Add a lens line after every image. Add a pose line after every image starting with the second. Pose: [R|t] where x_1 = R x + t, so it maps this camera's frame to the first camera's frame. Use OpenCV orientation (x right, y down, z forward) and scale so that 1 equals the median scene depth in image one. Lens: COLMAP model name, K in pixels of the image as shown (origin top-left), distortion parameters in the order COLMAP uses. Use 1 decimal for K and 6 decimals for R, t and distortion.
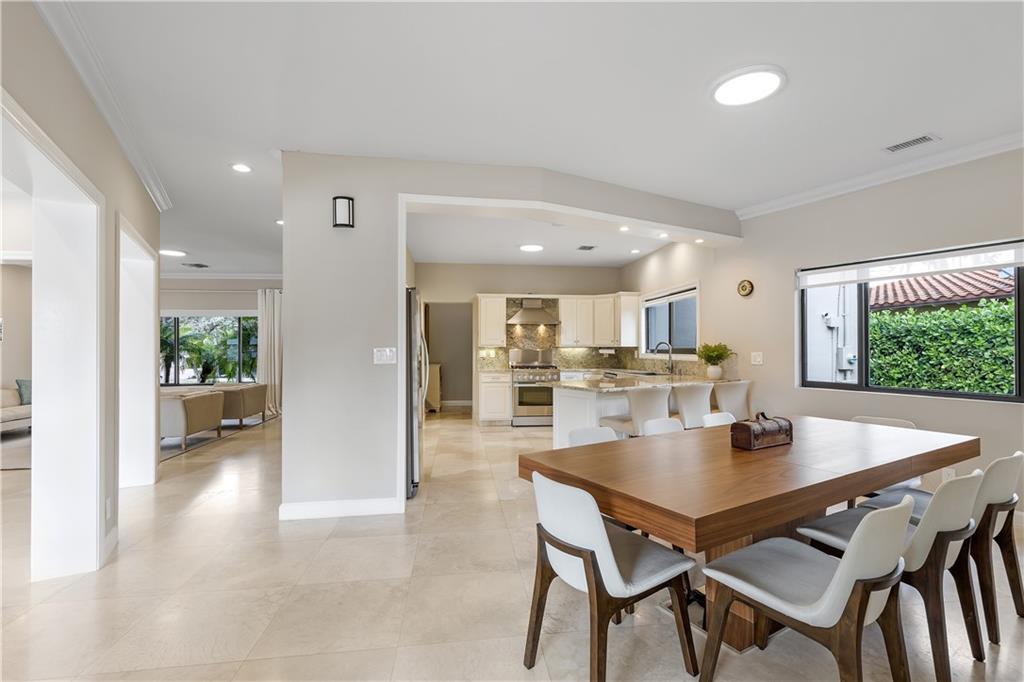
lens RADIAL K [[457.9, 0, 512.7], [0, 457.9, 343.8], [0, 0, 1]] dist [0.000489, -0.000189]
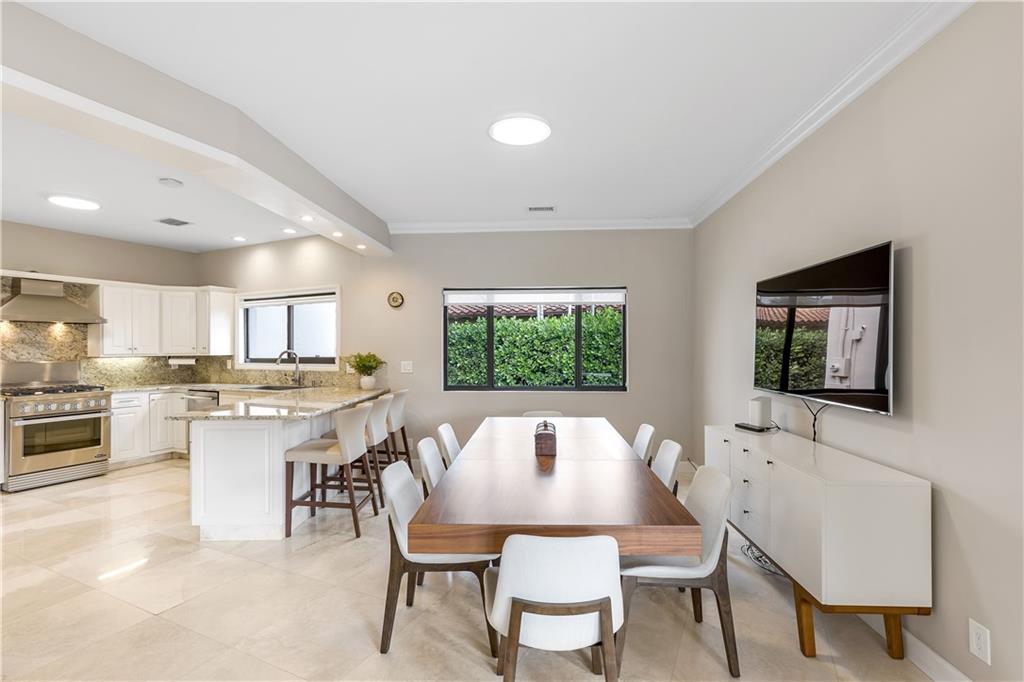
lens RADIAL K [[461.0, 0, 524.7], [0, 461.0, 345.9], [0, 0, 1]] dist [0.000209, -0.000079]
pose [[0.548058, -0.000332, 0.836440, -0.127033], [-0.000748, 0.999999, 0.000887, -0.011140], [-0.836440, -0.001112, 0.548058, 0.111775]]
